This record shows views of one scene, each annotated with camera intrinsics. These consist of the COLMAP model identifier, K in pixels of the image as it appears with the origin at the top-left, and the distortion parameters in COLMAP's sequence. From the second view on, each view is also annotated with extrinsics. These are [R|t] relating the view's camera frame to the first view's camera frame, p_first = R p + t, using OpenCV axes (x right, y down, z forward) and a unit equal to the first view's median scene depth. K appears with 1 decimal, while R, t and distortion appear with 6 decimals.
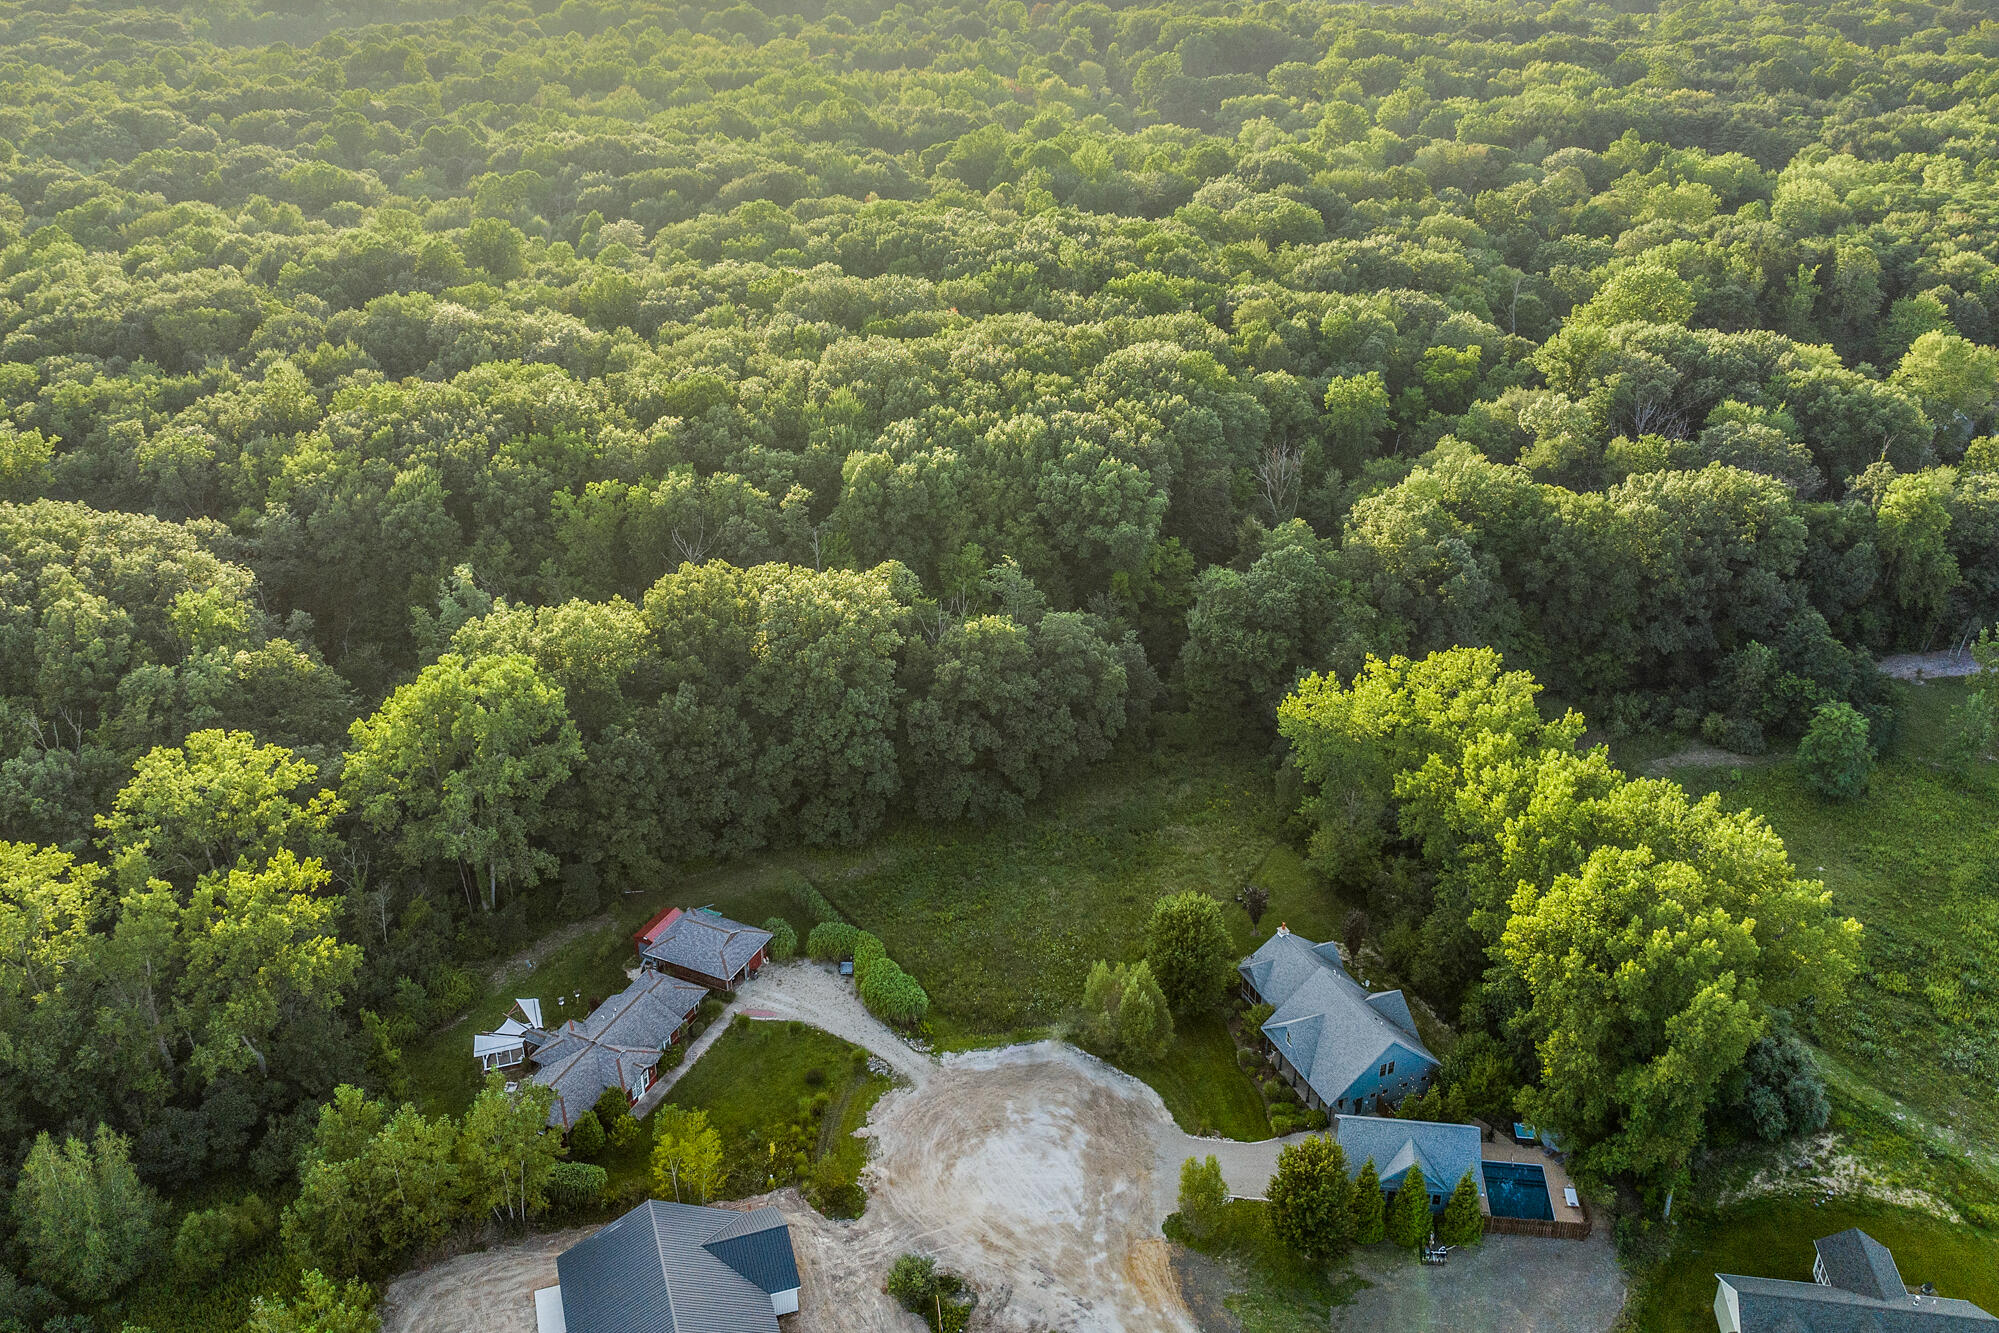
lens RADIAL K [[1404.2, 0, 993.2], [0, 1404.2, 664.9], [0, 0, 1]] dist [-0.034471, 0.003591]
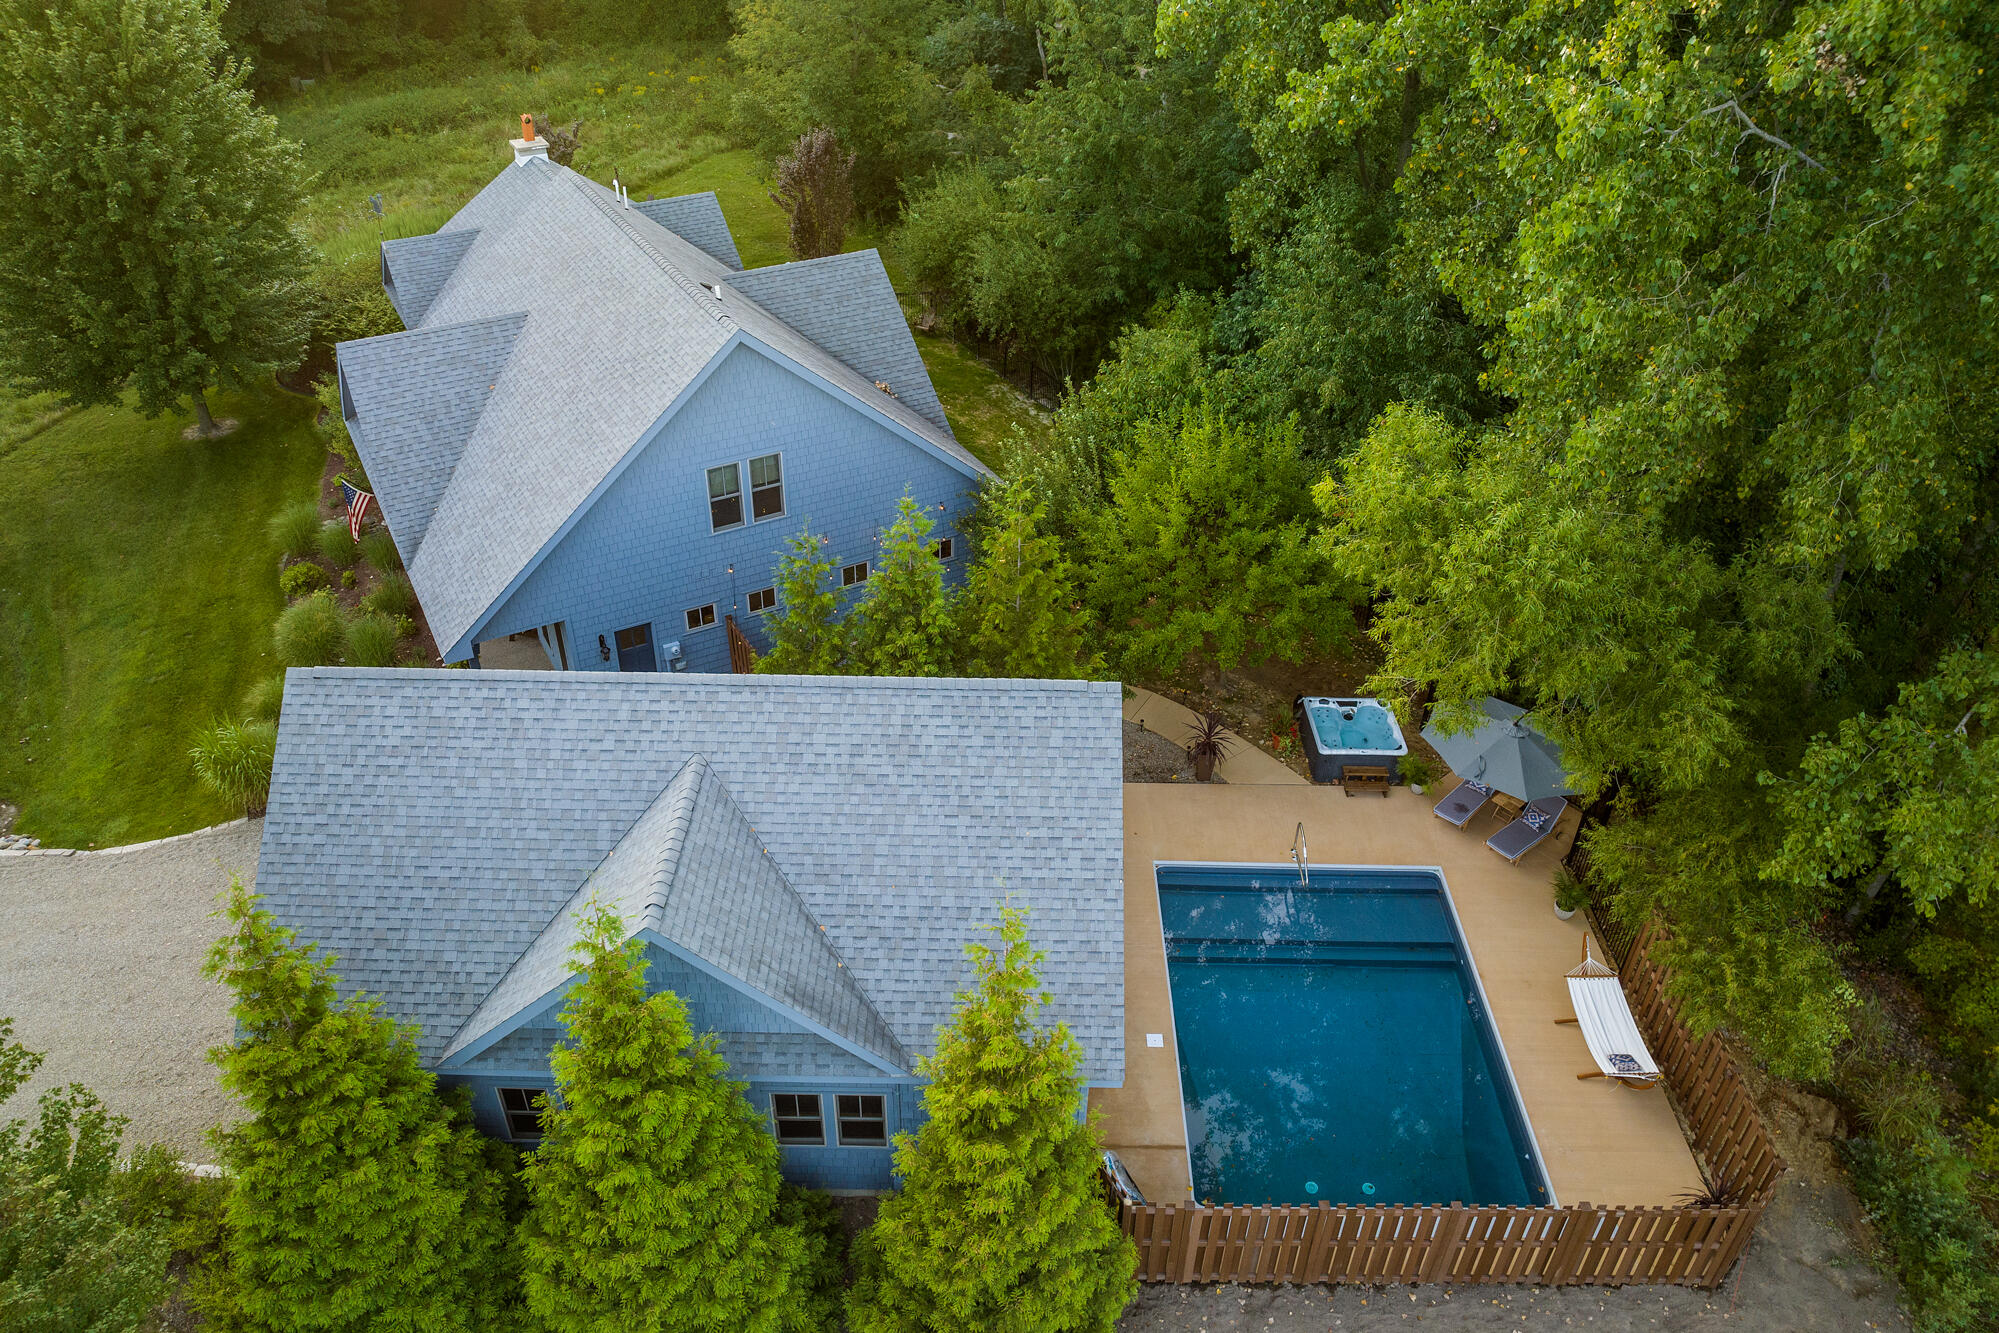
lens RADIAL K [[1404.2, 0, 1003.7], [0, 1404.2, 667.9], [0, 0, 1]] dist [-0.034471, 0.003591]
pose [[0.988545, -0.053027, 0.141305, 0.302024], [0.027845, 0.984254, 0.174554, 0.291273], [-0.148336, -0.168620, 0.974456, 0.809453]]
